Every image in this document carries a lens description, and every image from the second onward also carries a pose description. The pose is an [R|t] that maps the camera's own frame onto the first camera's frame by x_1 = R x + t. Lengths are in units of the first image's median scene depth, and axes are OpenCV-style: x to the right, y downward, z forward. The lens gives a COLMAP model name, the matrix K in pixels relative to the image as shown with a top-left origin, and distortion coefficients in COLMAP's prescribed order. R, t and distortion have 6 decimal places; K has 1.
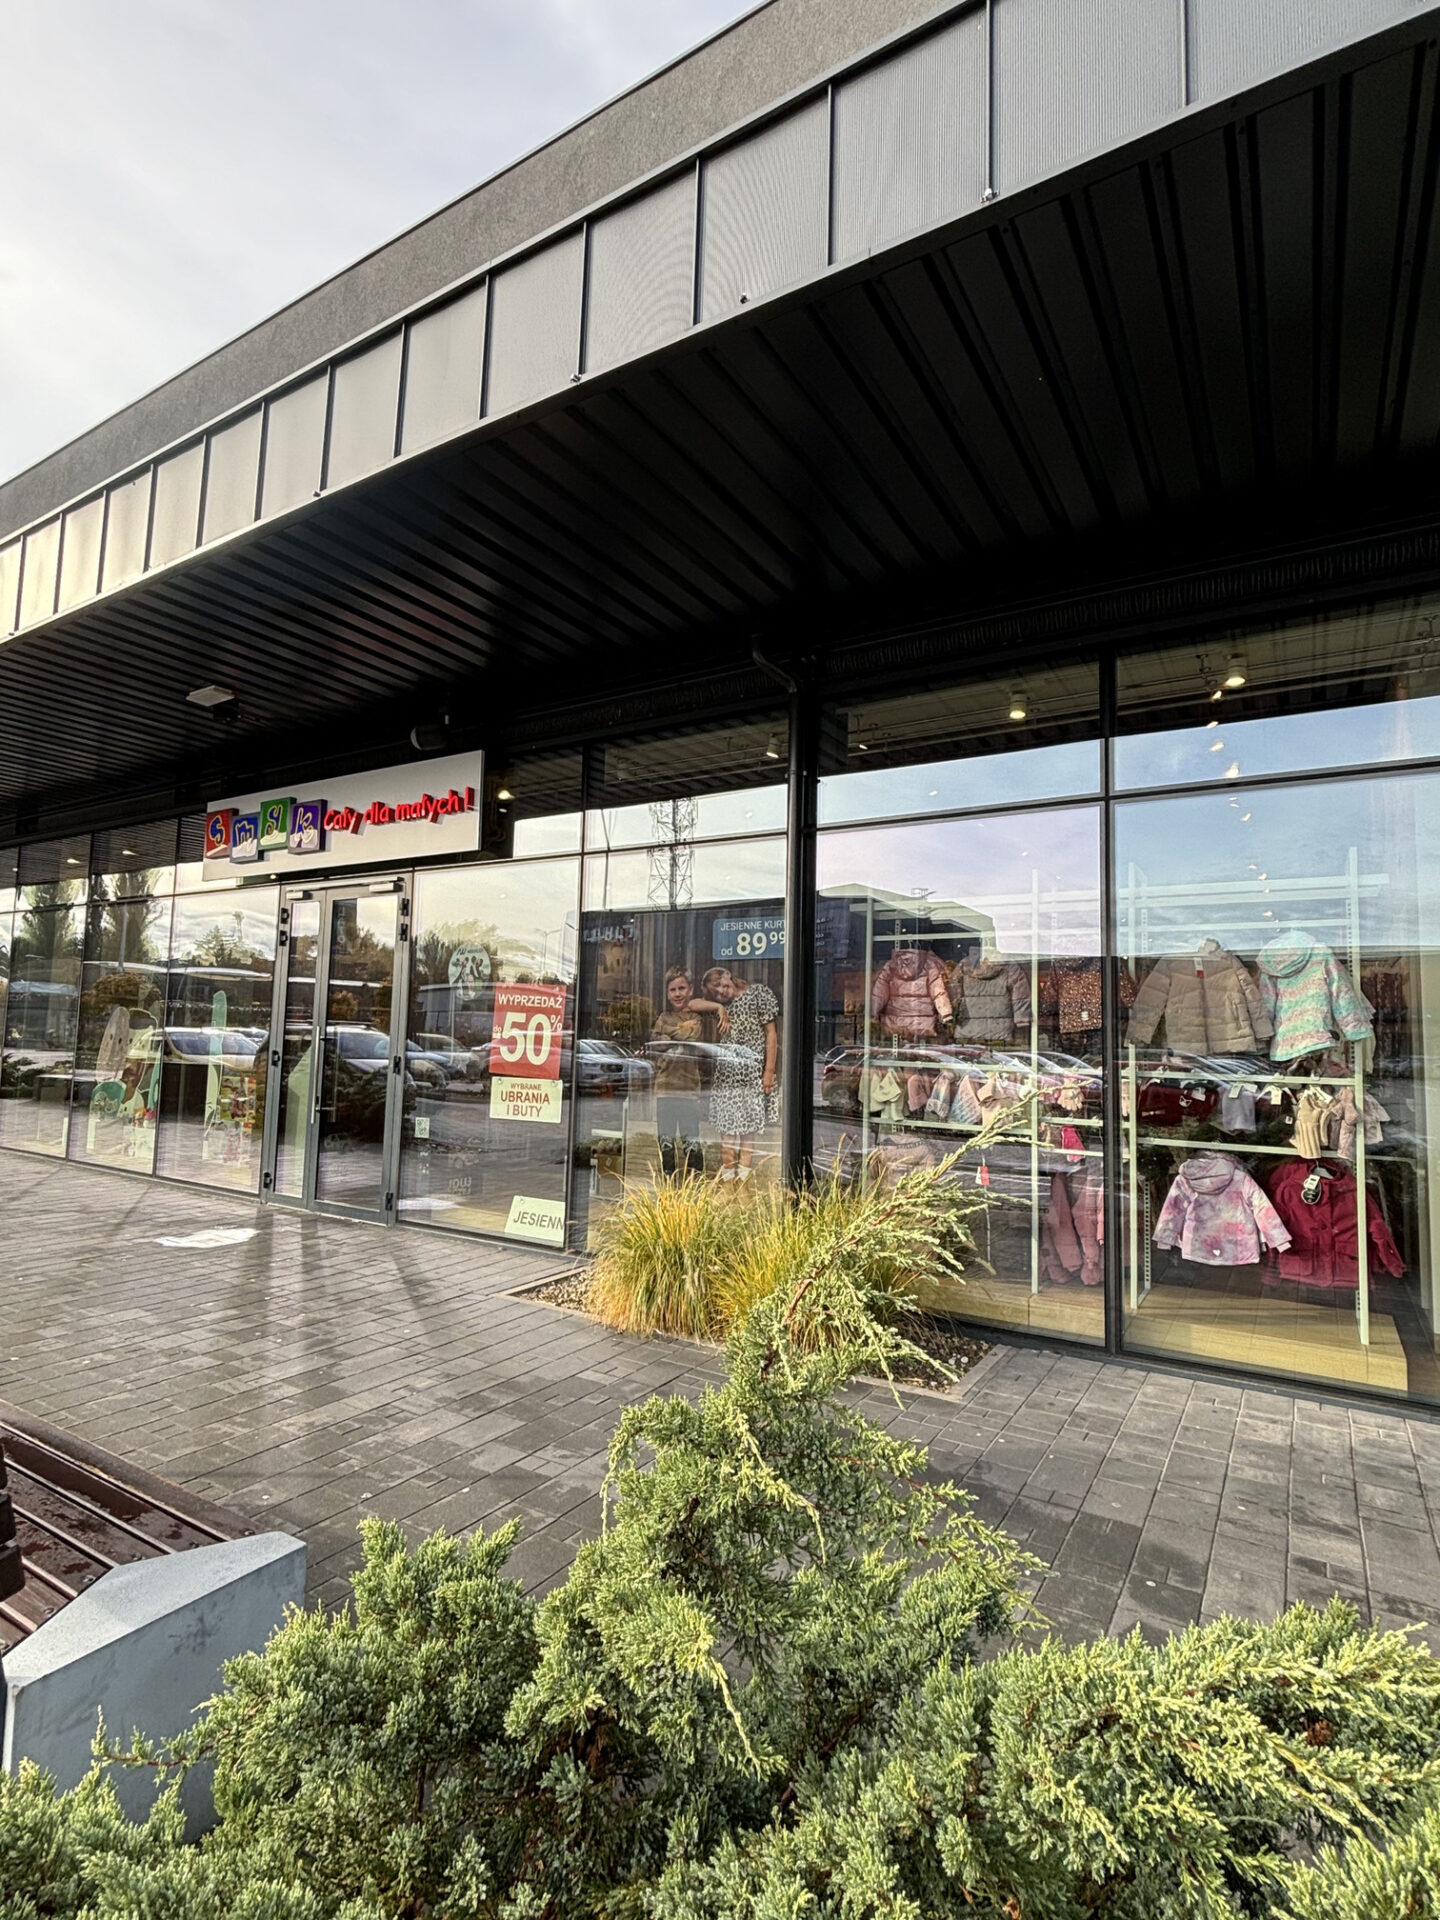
lens RADIAL K [[936.6, 0, 720.0], [0, 936.6, 960.0], [0, 0, 1]] dist [-0.000823, -0.000153]
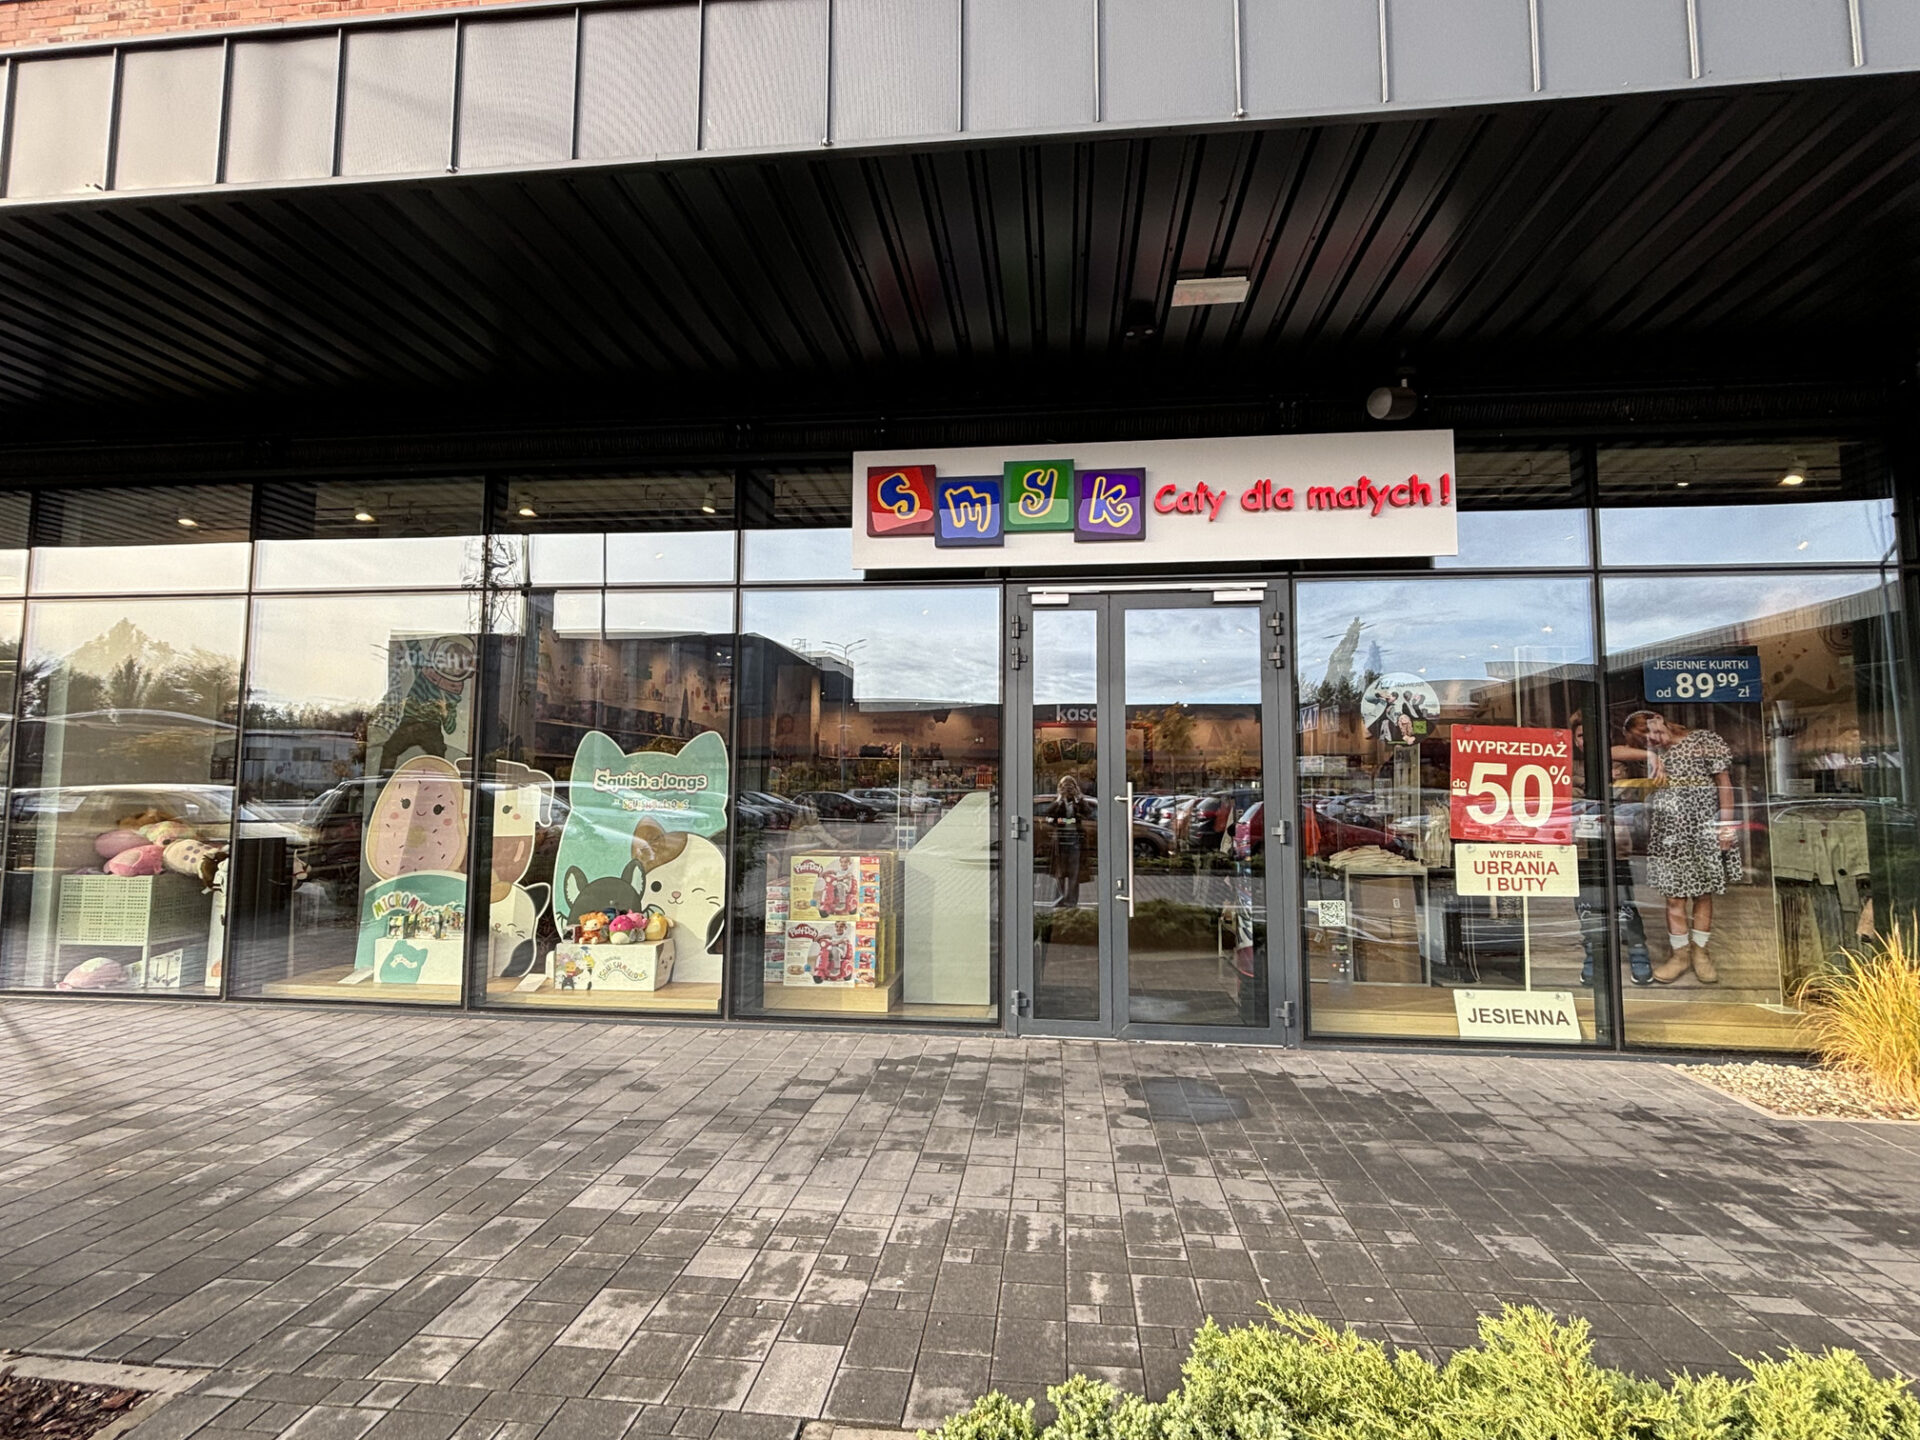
lens RADIAL K [[795.2, 0, 960.0], [0, 795.2, 720.0], [0, 0, 1]] dist [0.001635, 0.000164]
pose [[0.908460, 0.008180, 0.417893, -0.918631], [-0.018419, 0.999621, 0.020473, 0.013499], [-0.417567, -0.026296, 0.908266, 0.570307]]
